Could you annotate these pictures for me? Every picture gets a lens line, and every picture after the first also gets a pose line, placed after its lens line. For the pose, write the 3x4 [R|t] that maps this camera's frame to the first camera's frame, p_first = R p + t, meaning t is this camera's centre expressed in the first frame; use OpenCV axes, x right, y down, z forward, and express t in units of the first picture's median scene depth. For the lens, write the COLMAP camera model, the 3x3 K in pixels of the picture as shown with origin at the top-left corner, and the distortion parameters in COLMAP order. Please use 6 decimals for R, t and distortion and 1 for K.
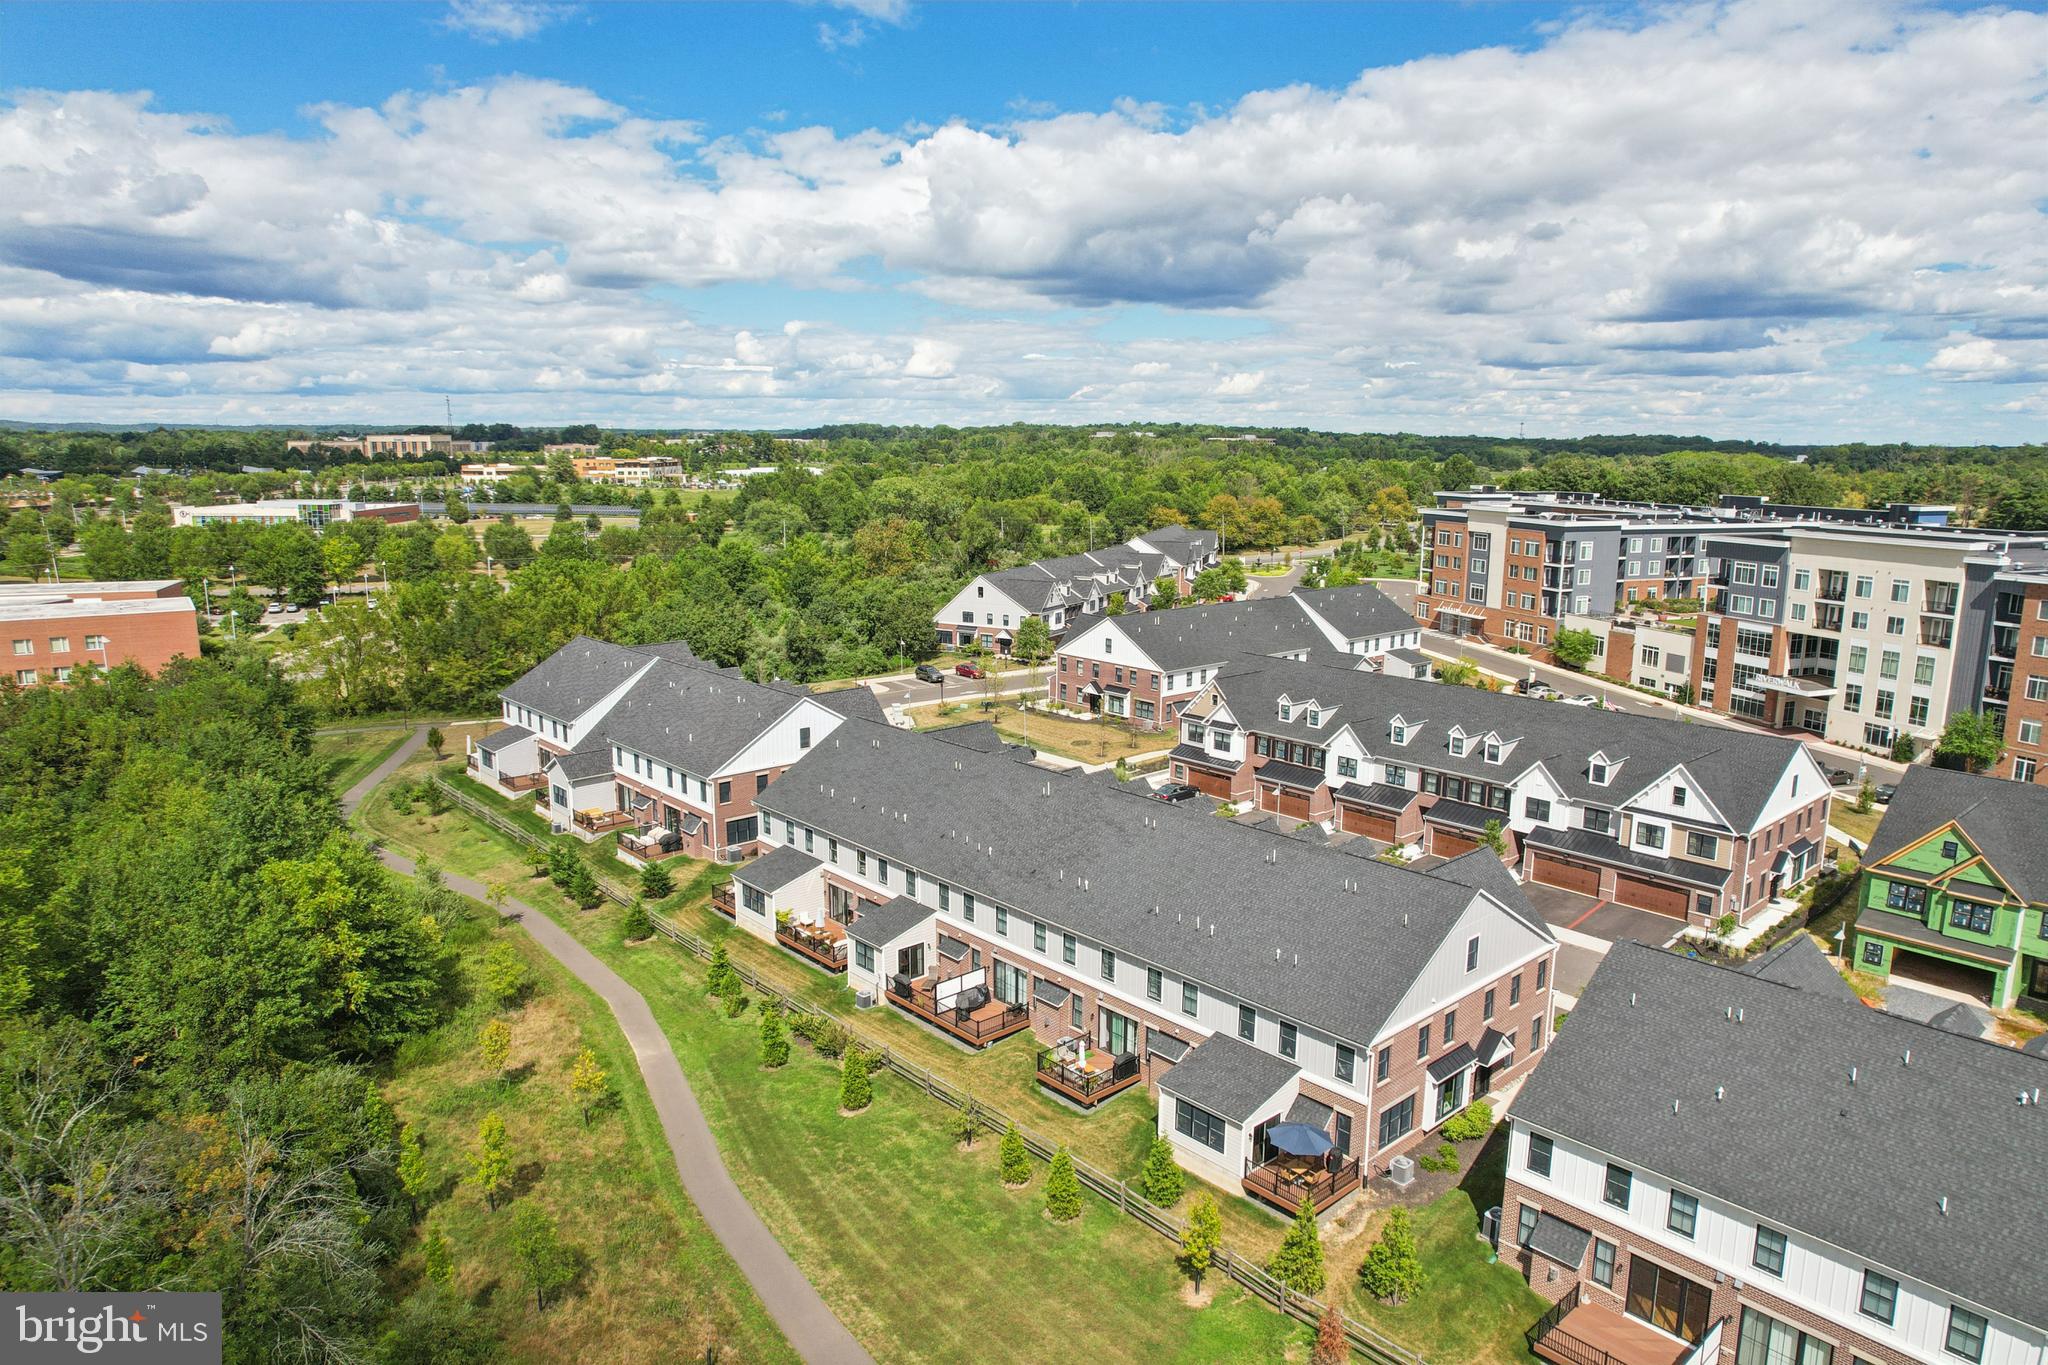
lens RADIAL K [[1304.6, 0, 1024.0], [0, 1304.6, 682.5], [0, 0, 1]] dist [-0.036463, 0.000580]
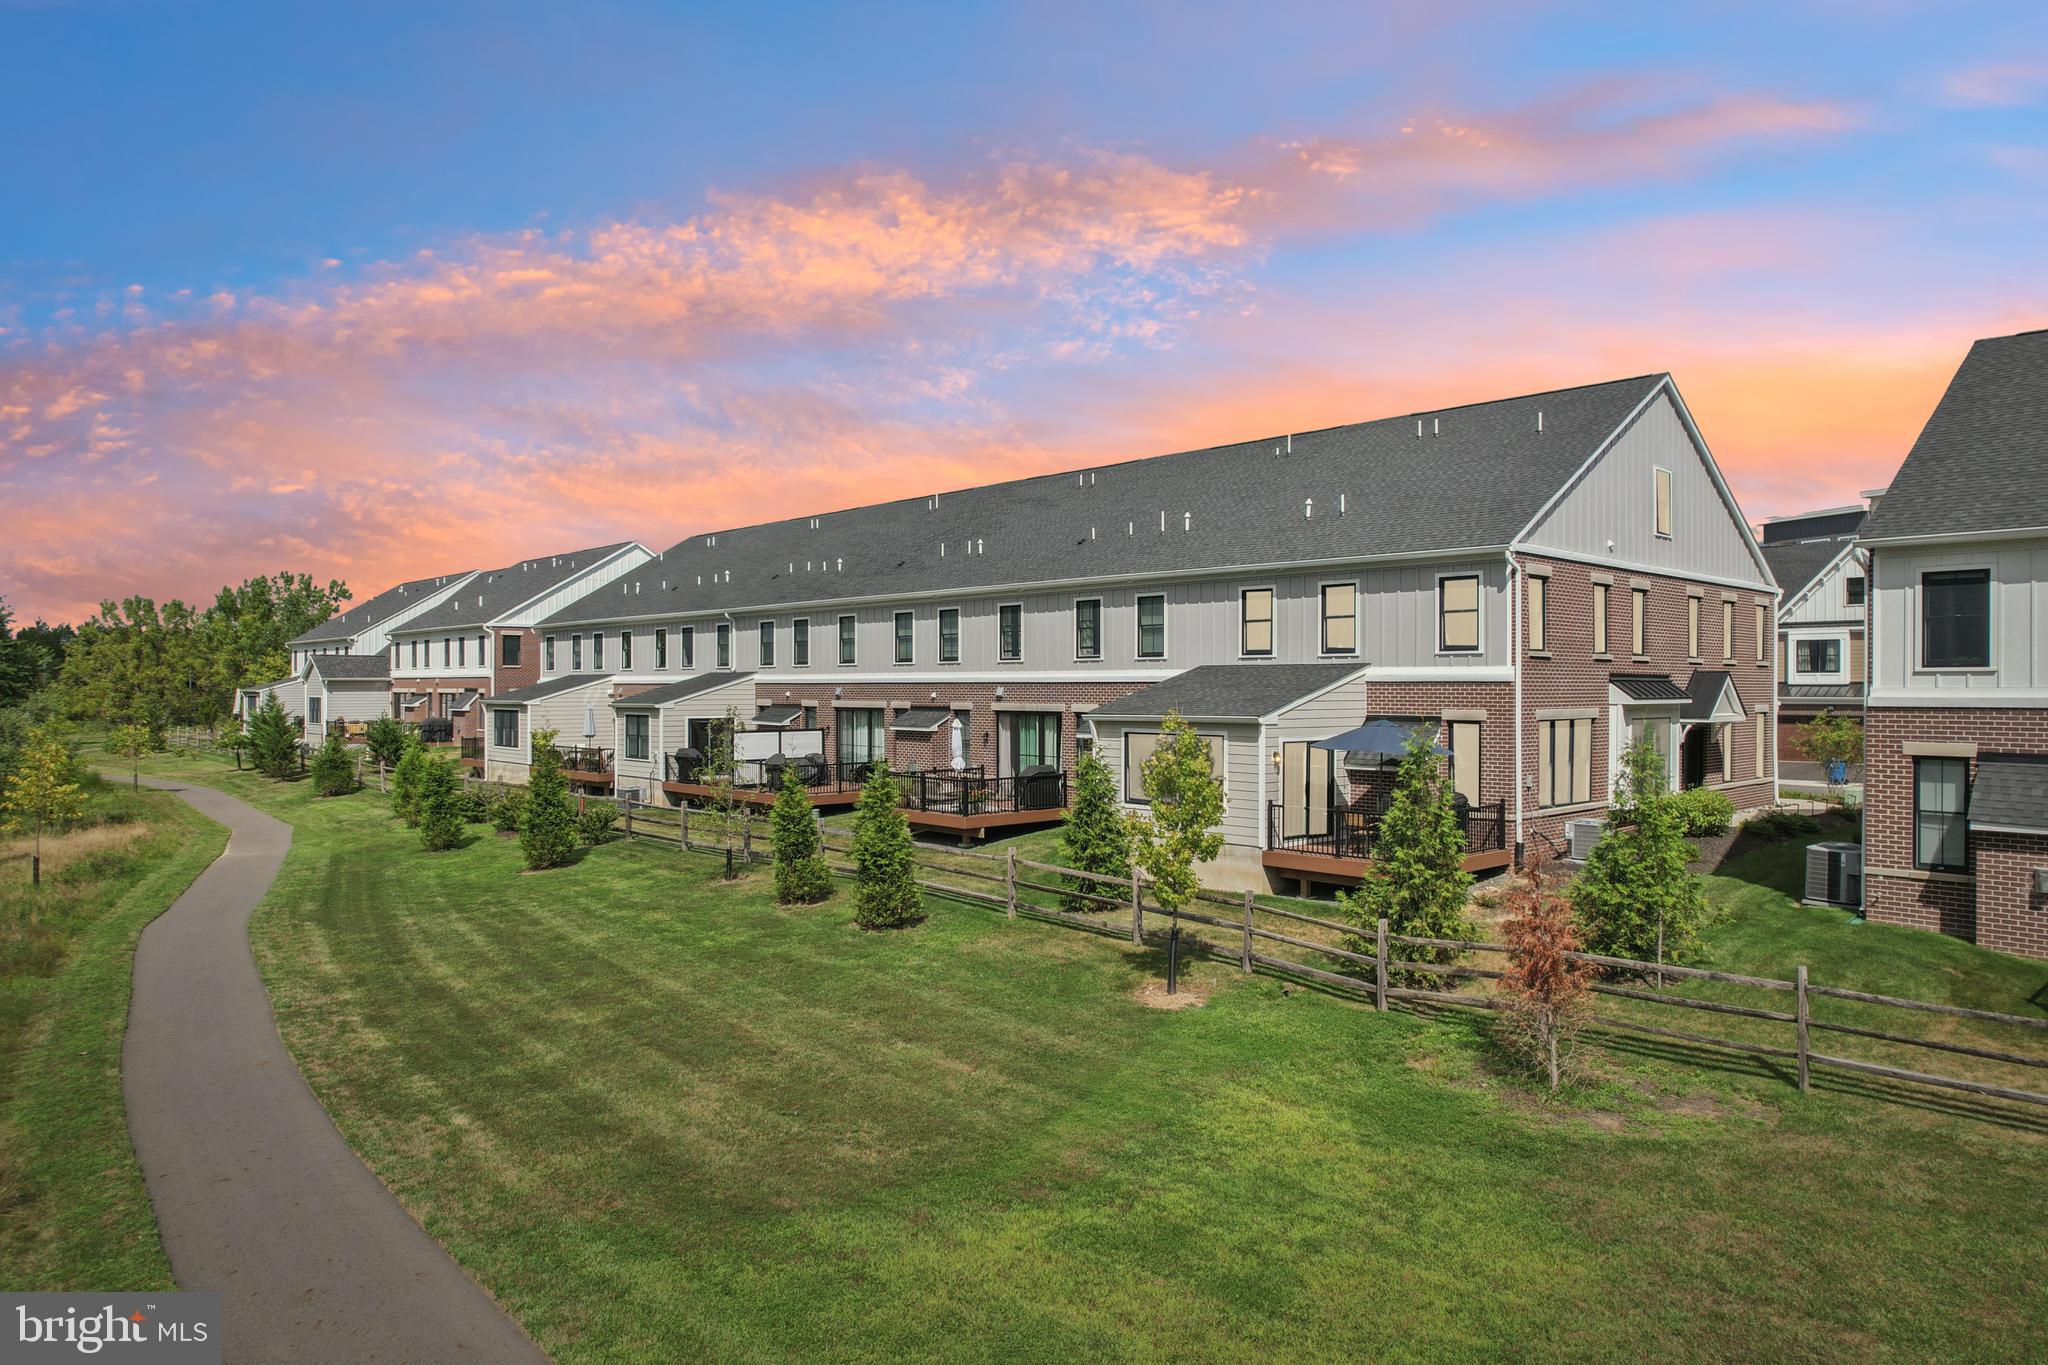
lens RADIAL K [[1304.6, 0, 1024.0], [0, 1304.6, 682.5], [0, 0, 1]] dist [-0.036463, 0.000580]
pose [[0.999872, -0.008562, 0.013523, 0.055374], [0.010840, 0.983868, -0.178568, 0.303505], [-0.011776, 0.178692, 0.983835, 0.389320]]
